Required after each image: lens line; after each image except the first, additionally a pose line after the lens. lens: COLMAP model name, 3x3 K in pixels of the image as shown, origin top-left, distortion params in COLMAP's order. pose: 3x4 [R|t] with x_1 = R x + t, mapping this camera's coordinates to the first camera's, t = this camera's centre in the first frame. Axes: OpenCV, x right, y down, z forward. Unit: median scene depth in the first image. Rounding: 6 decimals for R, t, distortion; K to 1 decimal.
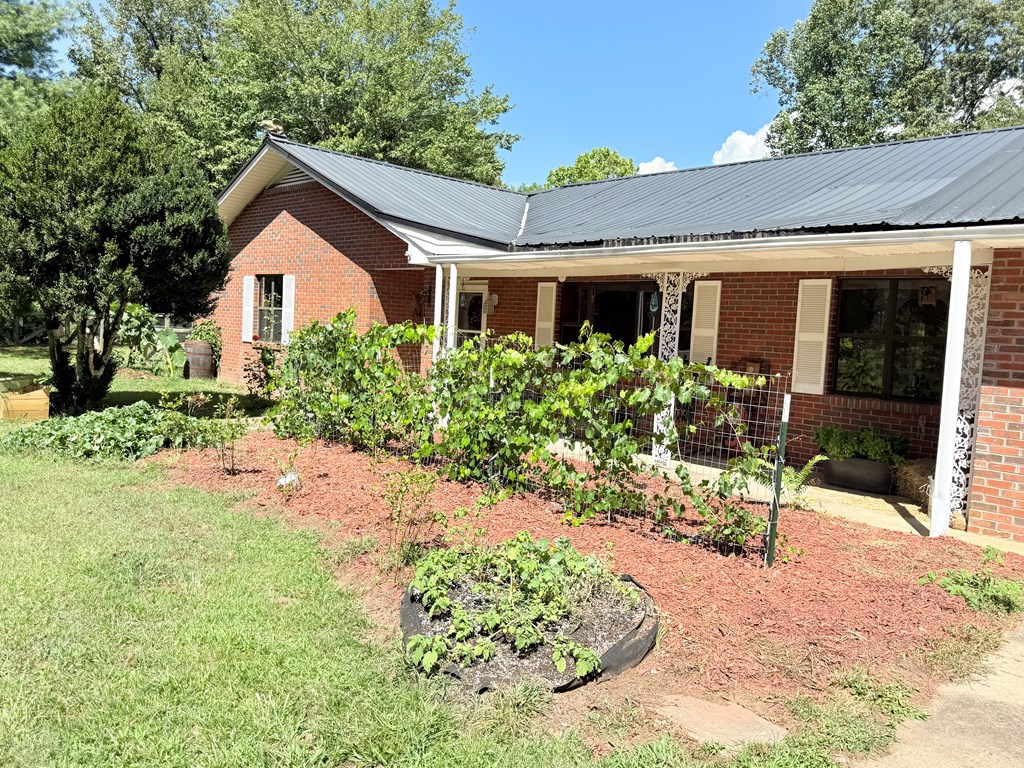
lens RADIAL K [[669.0, 0, 512.0], [0, 669.0, 384.0], [0, 0, 1]] dist [0.037457, -0.001448]
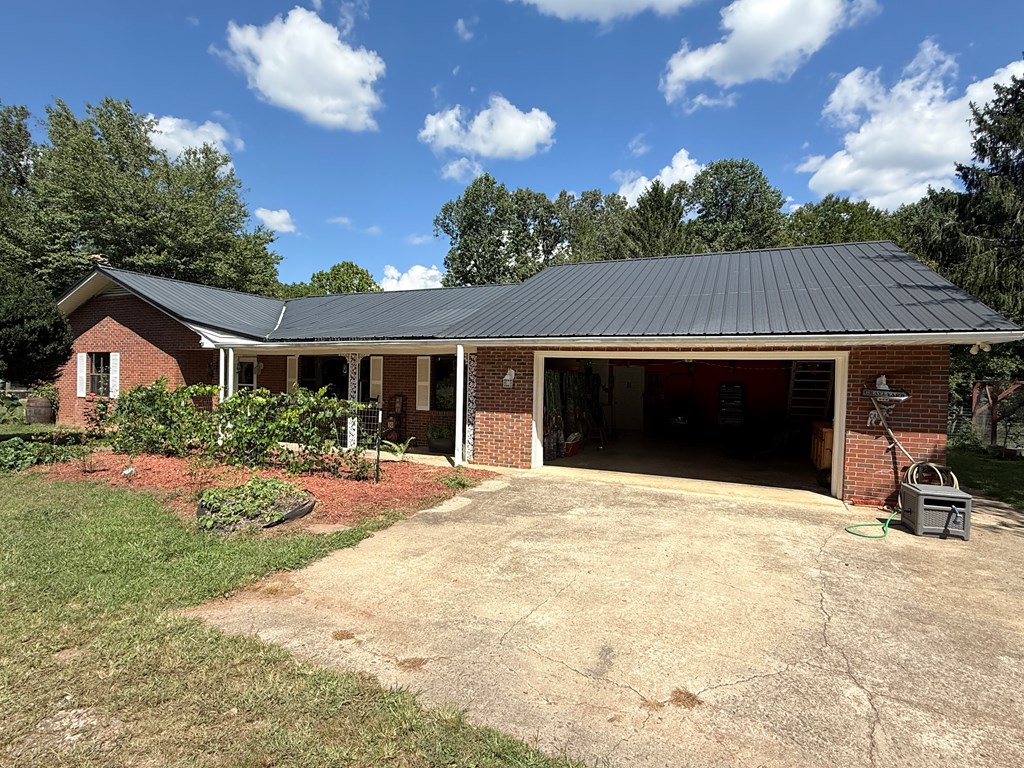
lens RADIAL K [[509.3, 0, 512.0], [0, 509.3, 384.0], [0, 0, 1]] dist [0.003704, 0.000041]
pose [[0.929744, -0.037096, 0.366333, 0.129309], [0.056819, 0.997449, -0.043199, 0.017940], [-0.363796, 0.060979, 0.929480, -0.628740]]
